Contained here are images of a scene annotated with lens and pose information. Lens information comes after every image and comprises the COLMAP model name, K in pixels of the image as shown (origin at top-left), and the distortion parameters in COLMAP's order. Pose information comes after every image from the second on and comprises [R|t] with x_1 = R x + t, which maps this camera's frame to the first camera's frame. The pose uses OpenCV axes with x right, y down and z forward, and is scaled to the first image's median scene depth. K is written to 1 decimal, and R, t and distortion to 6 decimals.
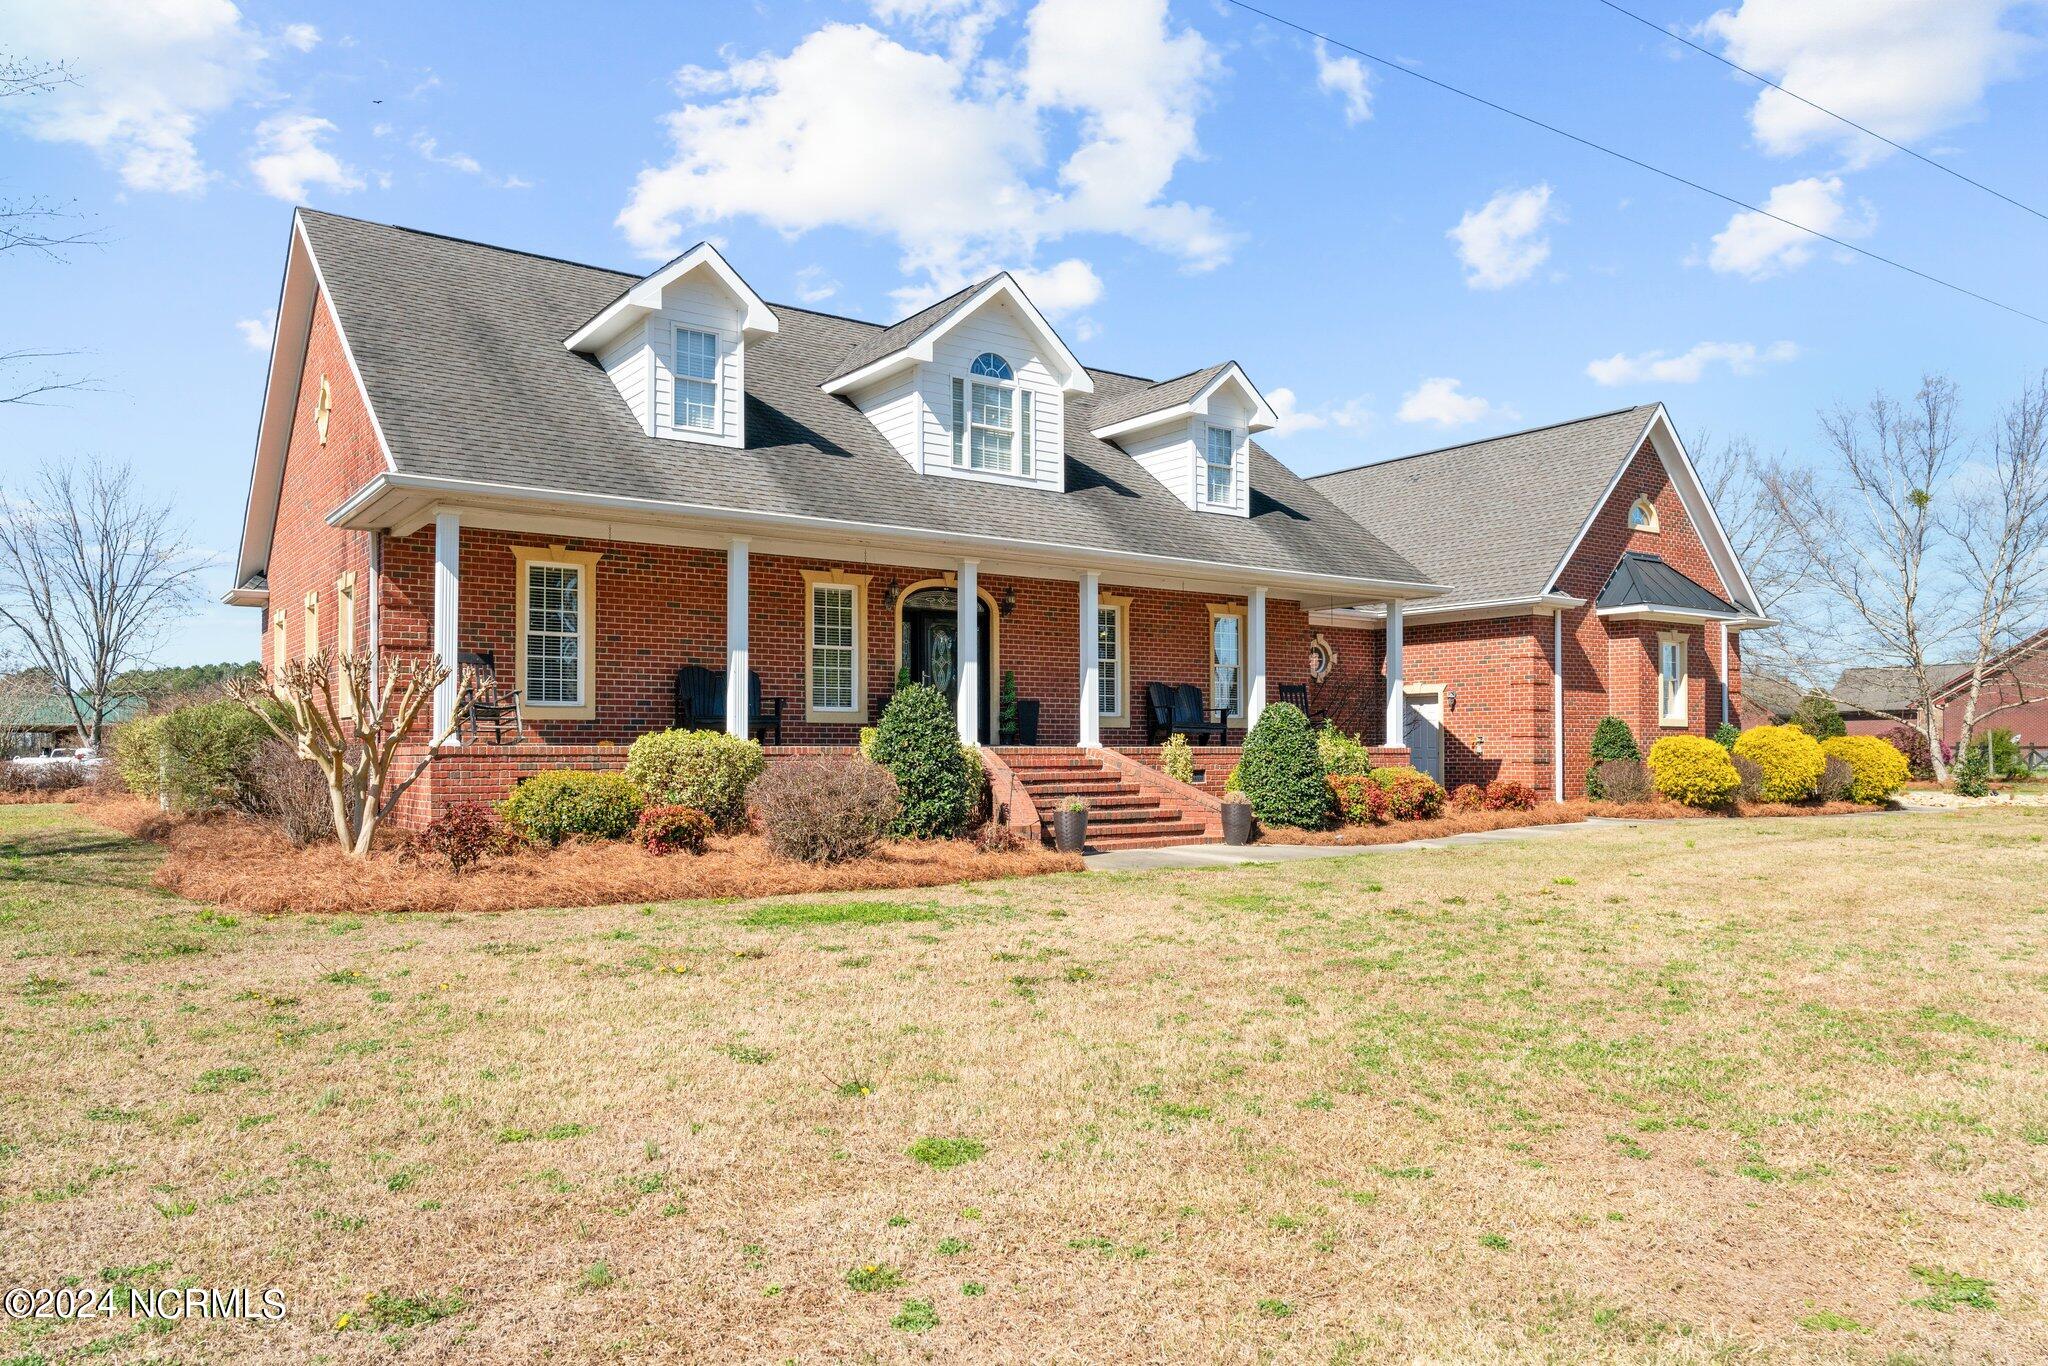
lens RADIAL K [[1407.4, 0, 1024.2], [0, 1407.4, 703.6], [0, 0, 1]] dist [0.012079, 0.002026]
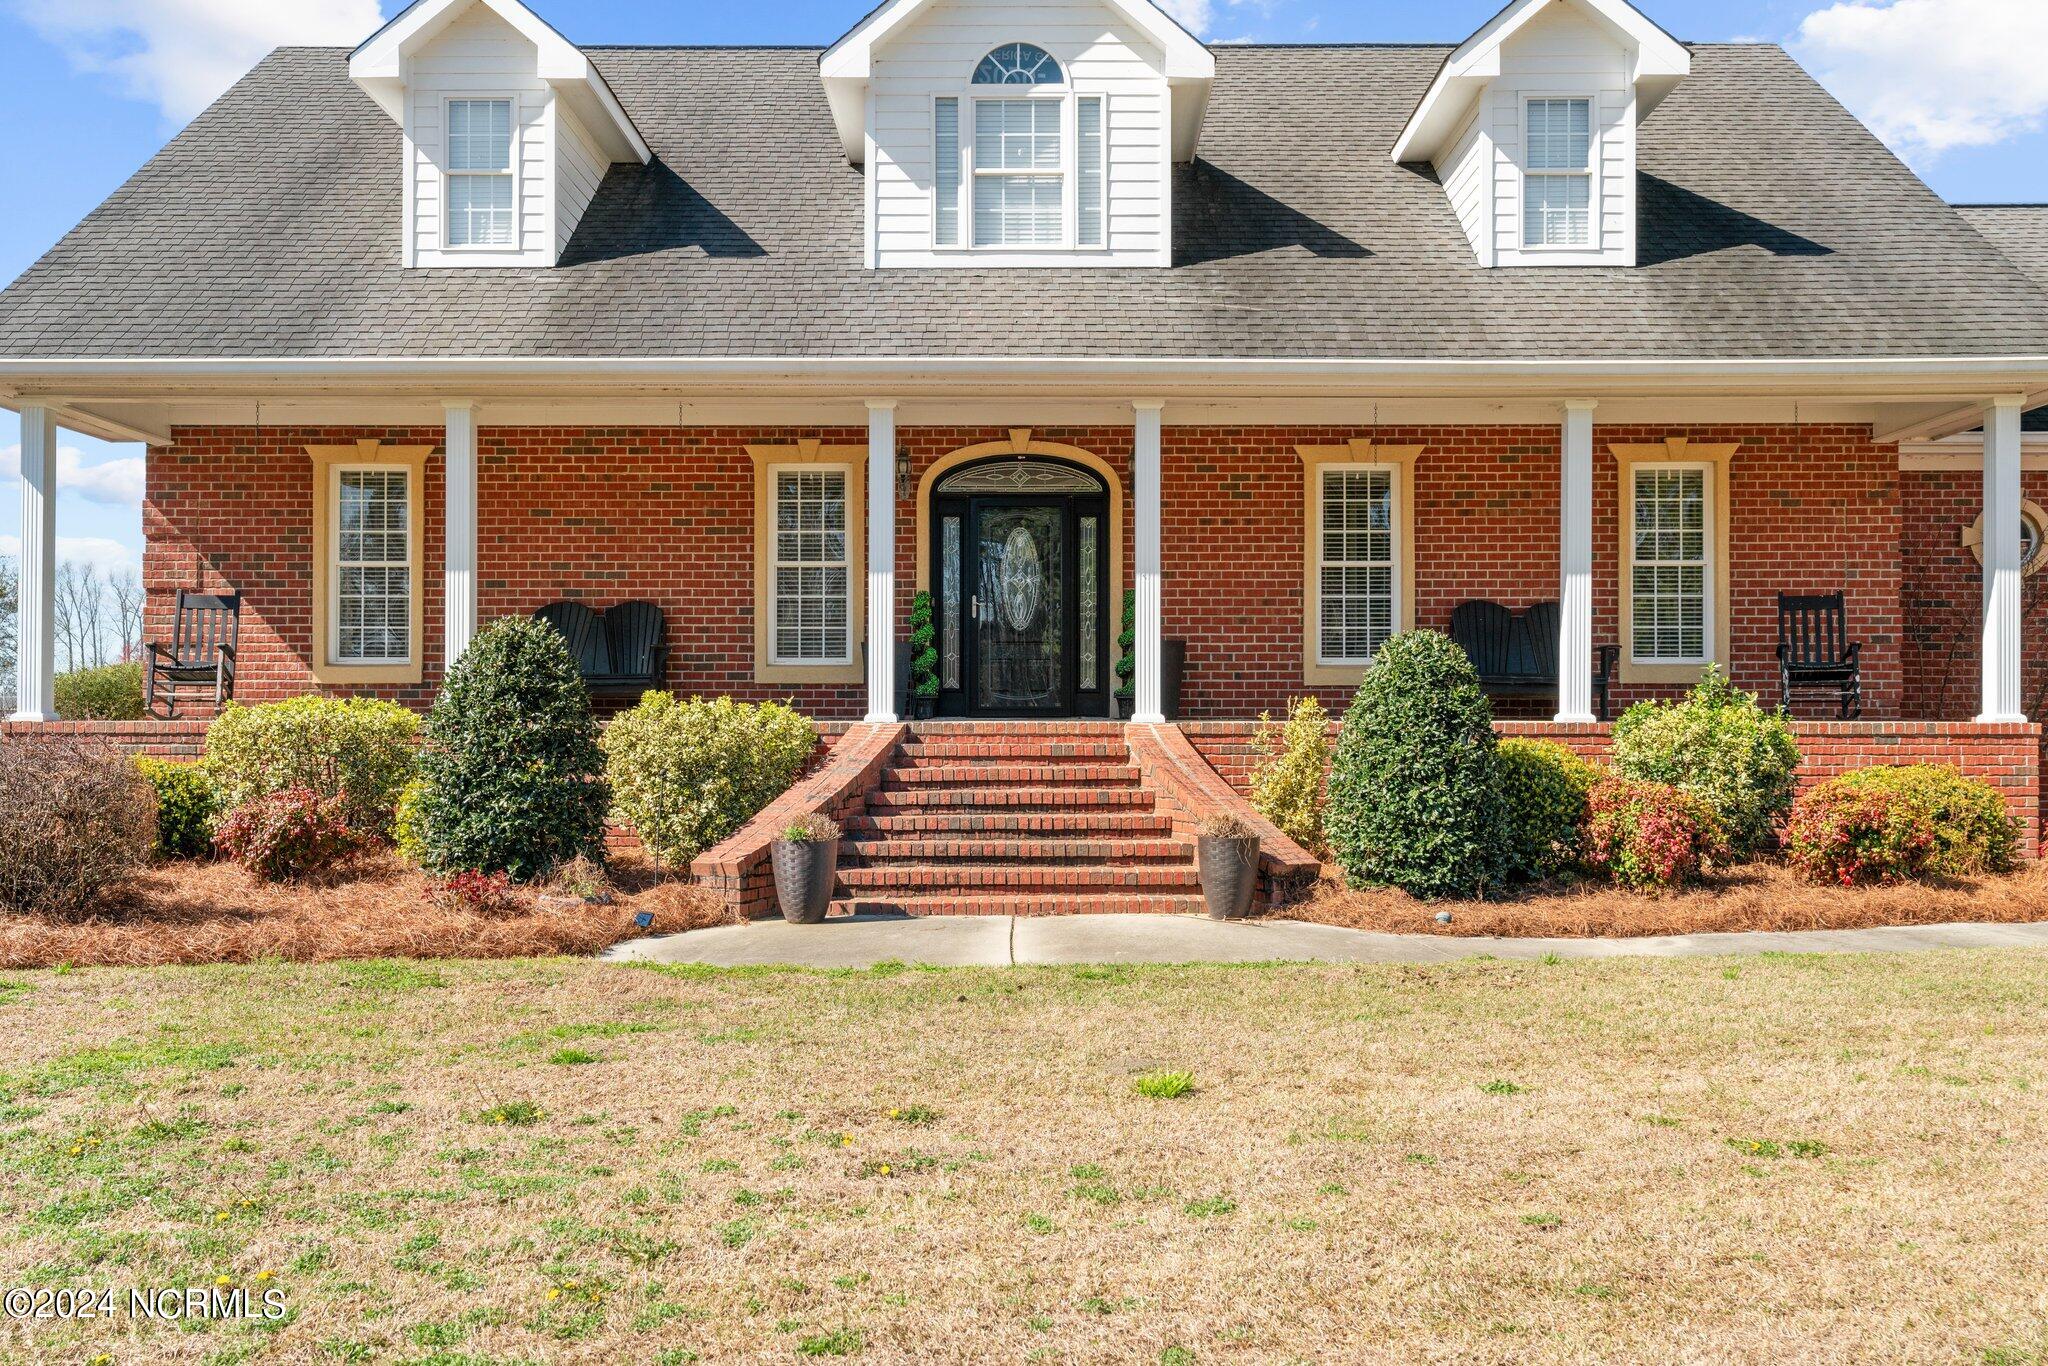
lens RADIAL K [[1971.9, 0, 1035.8], [0, 1971.9, 689.2], [0, 0, 1]] dist [0.023451, 0.000000]
pose [[0.801377, -0.009926, -0.598077, 0.416734], [0.018655, 0.999791, 0.008403, 0.009037], [0.597868, -0.017891, 0.801395, 0.312808]]
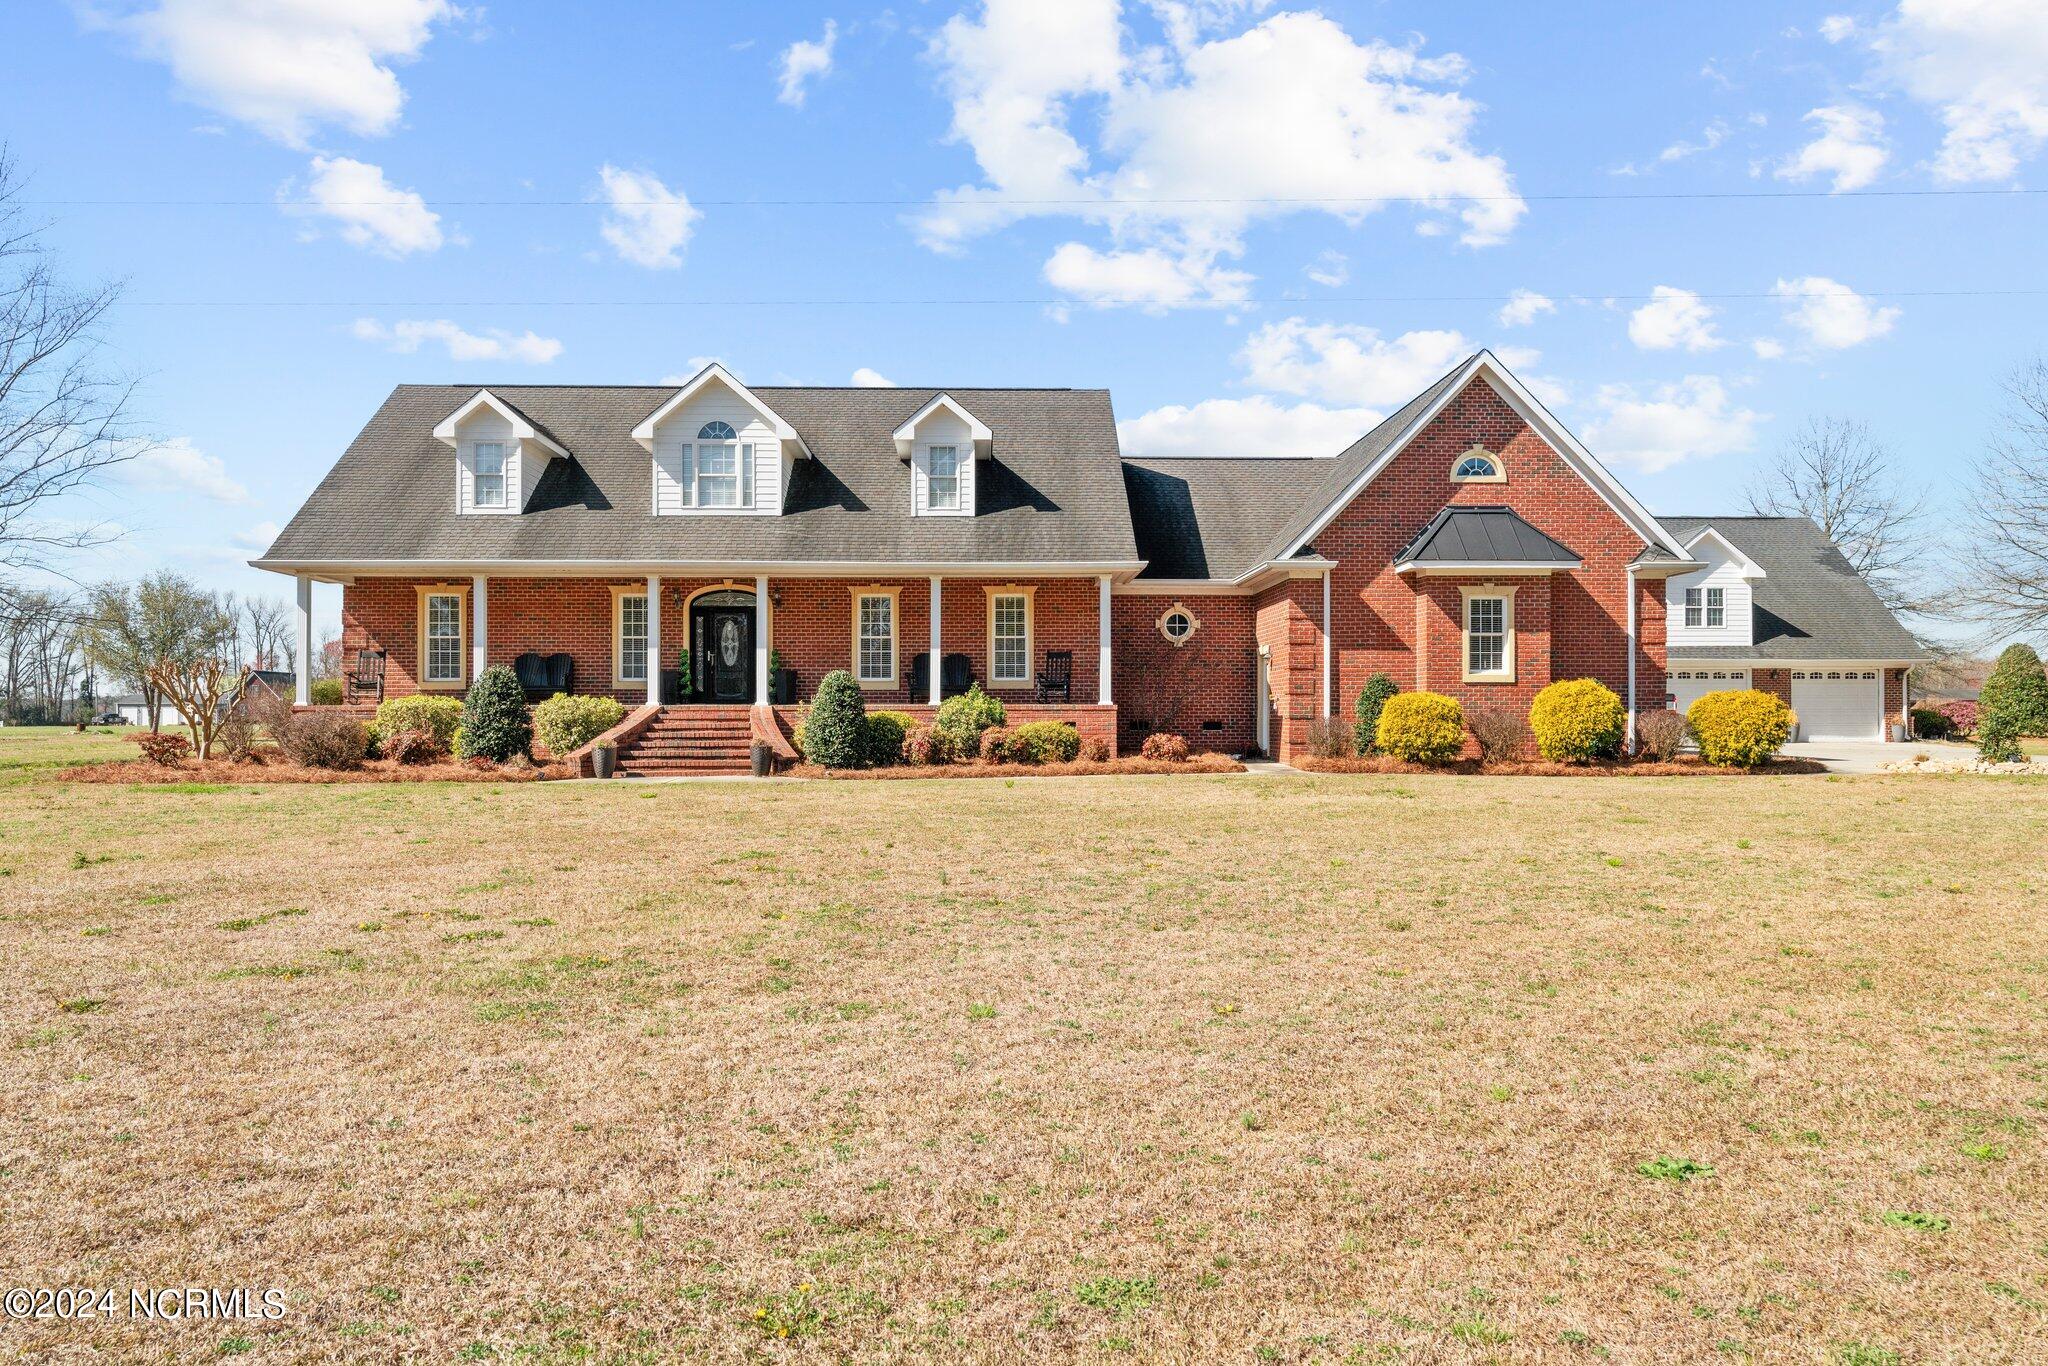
lens RADIAL K [[1522.1, 0, 1032.8], [0, 1522.1, 691.3], [0, 0, 1]] dist [0.012931, 0.003231]
pose [[0.825577, -0.008986, -0.564218, 0.961541], [0.019560, 0.999728, 0.012699, 0.003071], [0.563950, -0.021520, 0.825528, -0.058992]]
